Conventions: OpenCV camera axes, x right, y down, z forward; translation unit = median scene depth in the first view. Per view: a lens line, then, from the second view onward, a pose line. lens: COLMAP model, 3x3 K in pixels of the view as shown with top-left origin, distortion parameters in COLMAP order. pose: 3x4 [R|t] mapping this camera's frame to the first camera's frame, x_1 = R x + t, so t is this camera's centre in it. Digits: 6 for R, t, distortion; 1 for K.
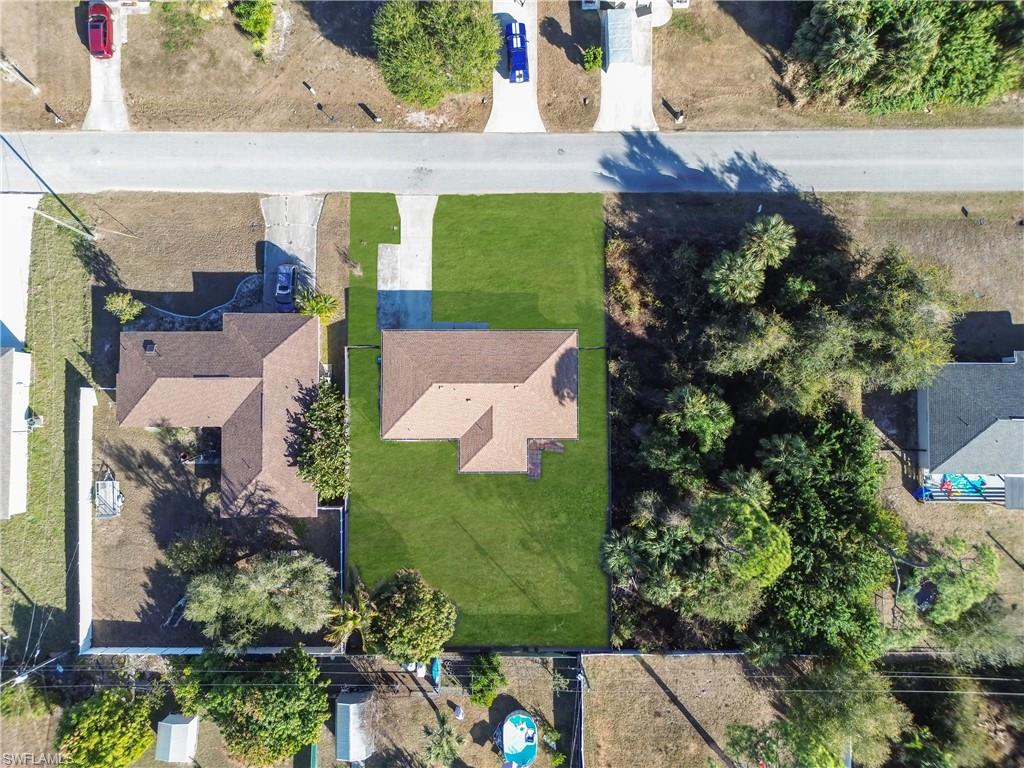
lens RADIAL K [[721.1, 0, 512.0], [0, 721.1, 384.0], [0, 0, 1]] dist [0.034502, -0.021934]
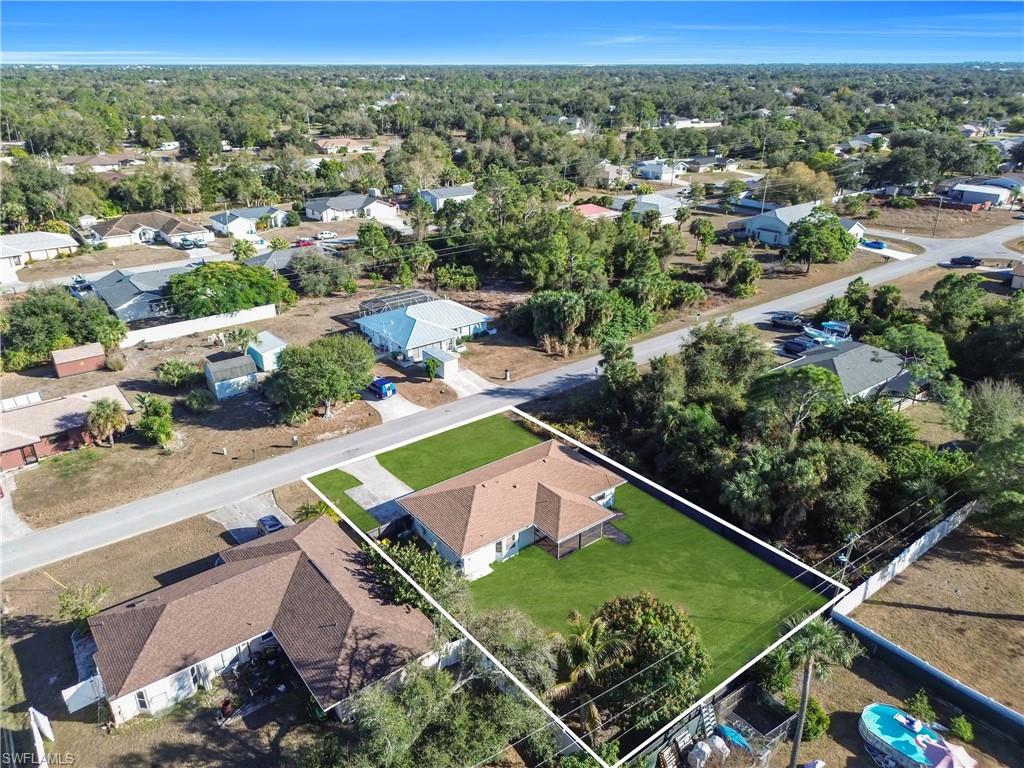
lens RADIAL K [[721.1, 0, 512.0], [0, 721.1, 384.0], [0, 0, 1]] dist [0.034502, -0.021934]
pose [[0.789426, -0.250015, 0.560624, -0.526112], [0.613384, 0.356708, -0.704641, 0.598470], [-0.023808, 0.900140, 0.434950, 0.431008]]
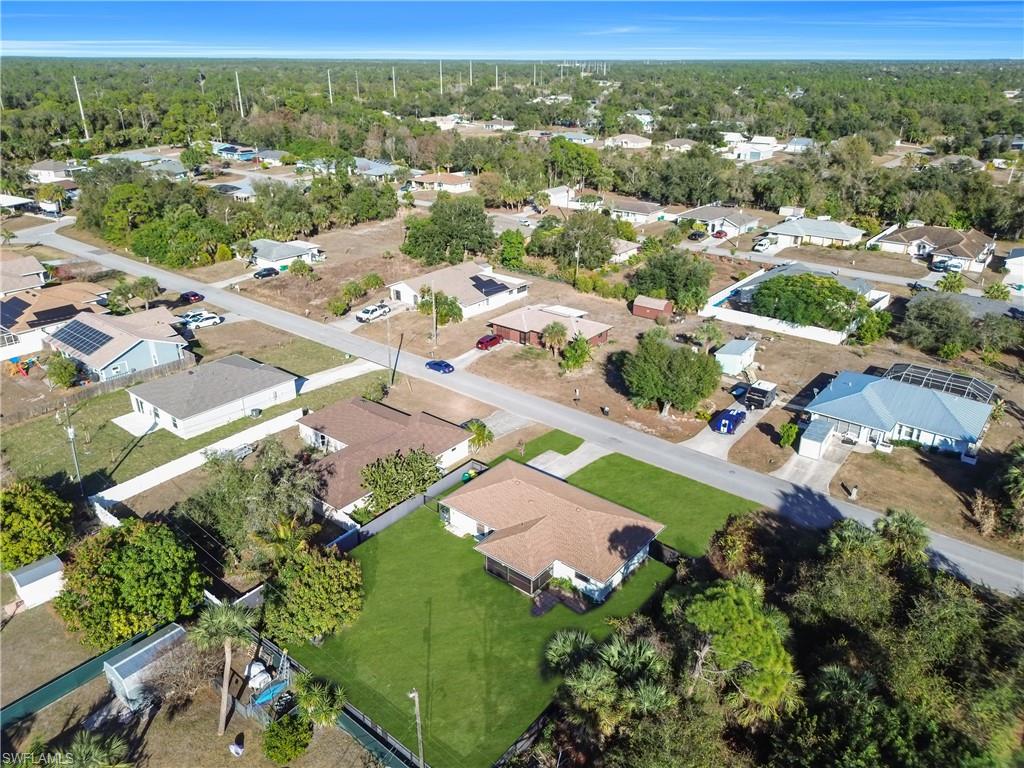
lens RADIAL K [[721.1, 0, 512.0], [0, 721.1, 384.0], [0, 0, 1]] dist [0.034502, -0.021934]
pose [[0.777544, 0.259704, -0.572695, 0.412548], [-0.628385, 0.355118, -0.692116, 0.623634], [0.023629, 0.898023, 0.439314, 0.386677]]
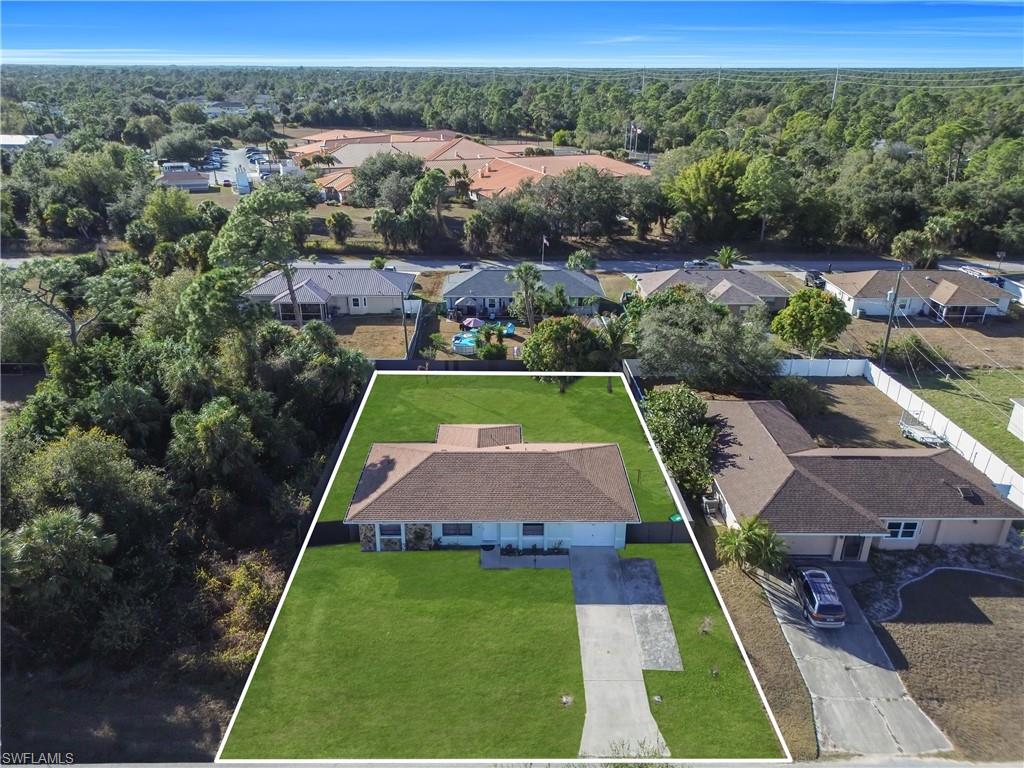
lens RADIAL K [[721.1, 0, 512.0], [0, 721.1, 384.0], [0, 0, 1]] dist [0.034502, -0.021934]
pose [[-0.999972, -0.002603, -0.007016, -0.055856], [-0.005613, -0.359021, 0.933313, -0.617531], [-0.004948, 0.933326, 0.358996, 0.614962]]
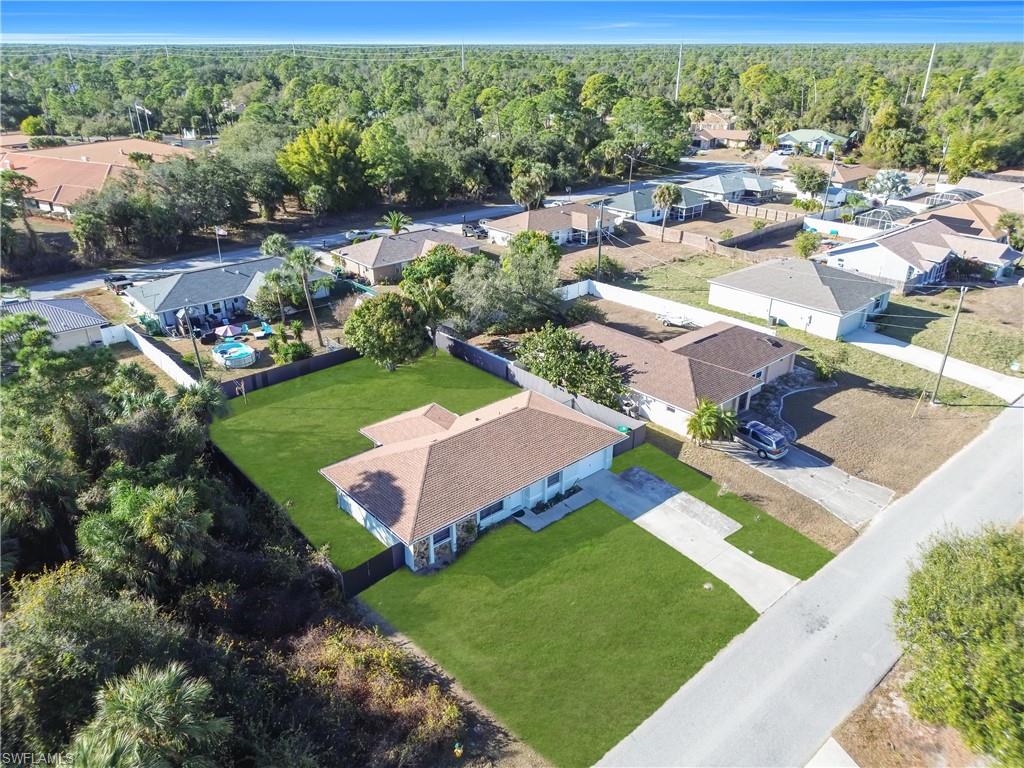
lens RADIAL K [[721.1, 0, 512.0], [0, 721.1, 384.0], [0, 0, 1]] dist [0.034502, -0.021934]
pose [[-0.753295, 0.277472, -0.596285, 0.321283], [-0.657063, -0.278152, 0.700642, -0.478466], [0.028551, 0.919587, 0.391847, 0.625668]]
